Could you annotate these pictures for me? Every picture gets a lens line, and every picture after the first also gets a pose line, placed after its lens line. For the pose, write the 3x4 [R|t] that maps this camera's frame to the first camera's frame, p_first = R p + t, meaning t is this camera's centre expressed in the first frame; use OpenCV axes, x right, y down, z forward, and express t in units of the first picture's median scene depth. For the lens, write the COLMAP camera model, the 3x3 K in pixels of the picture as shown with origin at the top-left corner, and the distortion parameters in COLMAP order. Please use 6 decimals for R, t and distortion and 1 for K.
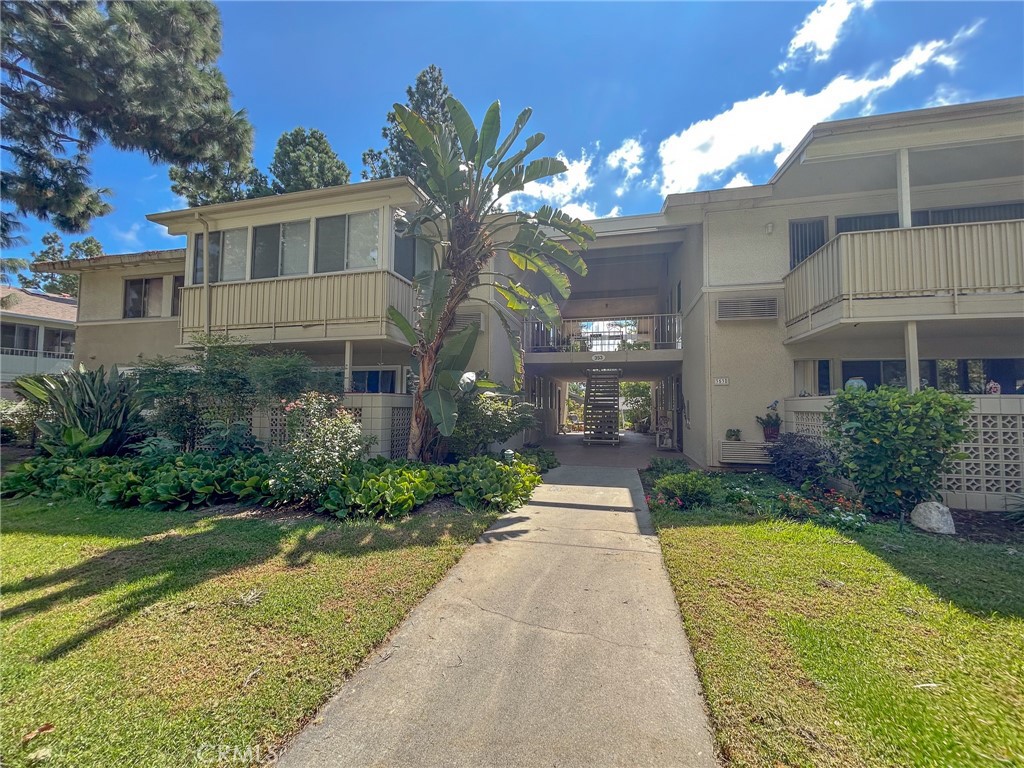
lens RADIAL K [[418.3, 0, 520.1], [0, 418.3, 385.7], [0, 0, 1]] dist [0.000017, -0.000324]
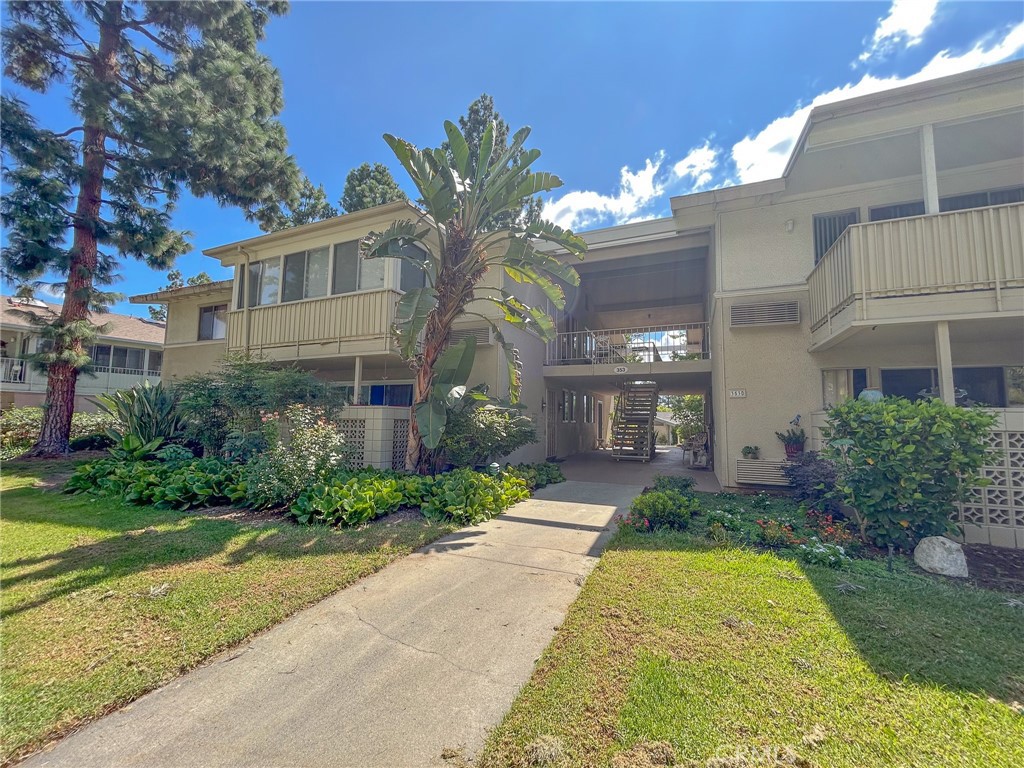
lens RADIAL K [[418.3, 0, 514.6], [0, 418.3, 383.6], [0, 0, 1]] dist [0.000017, -0.000324]
pose [[0.987152, -0.006733, -0.159641, 0.197611], [0.000569, 0.999253, -0.038631, 0.004174], [0.159782, 0.038044, 0.986419, 0.023012]]
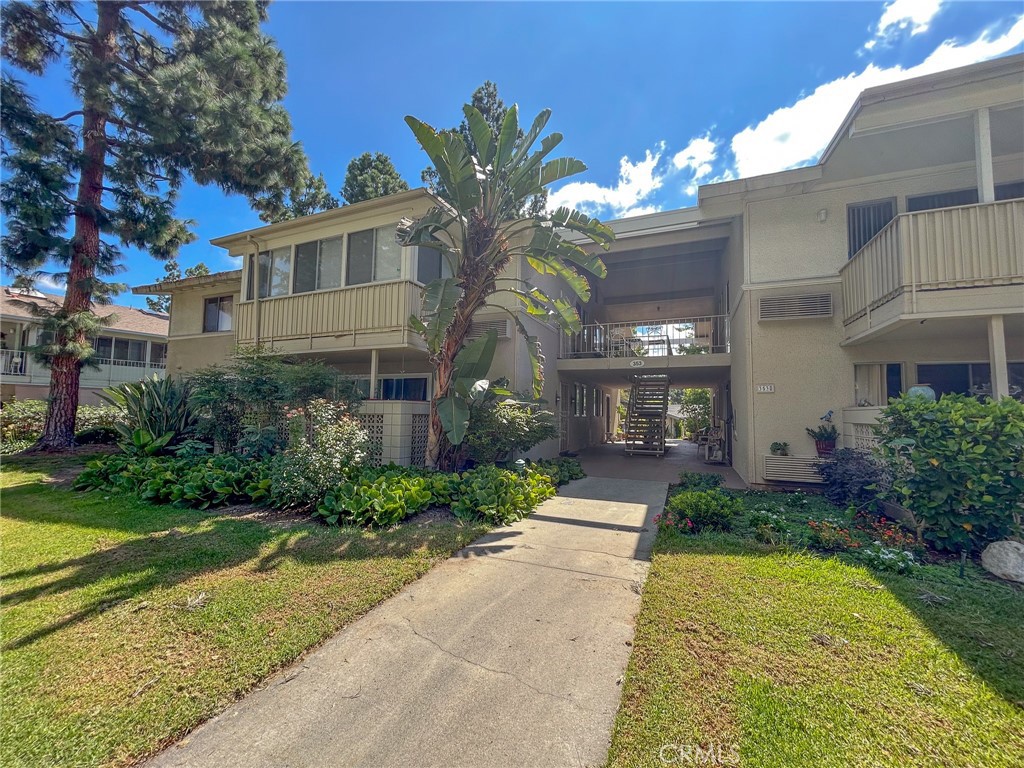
lens RADIAL K [[418.3, 0, 515.9], [0, 418.3, 384.5], [0, 0, 1]] dist [0.000017, -0.000324]
pose [[0.987851, -0.001759, -0.155393, 0.125238], [-0.001198, 0.999820, -0.018930, -0.001991], [0.155399, 0.018886, 0.987671, 0.045557]]
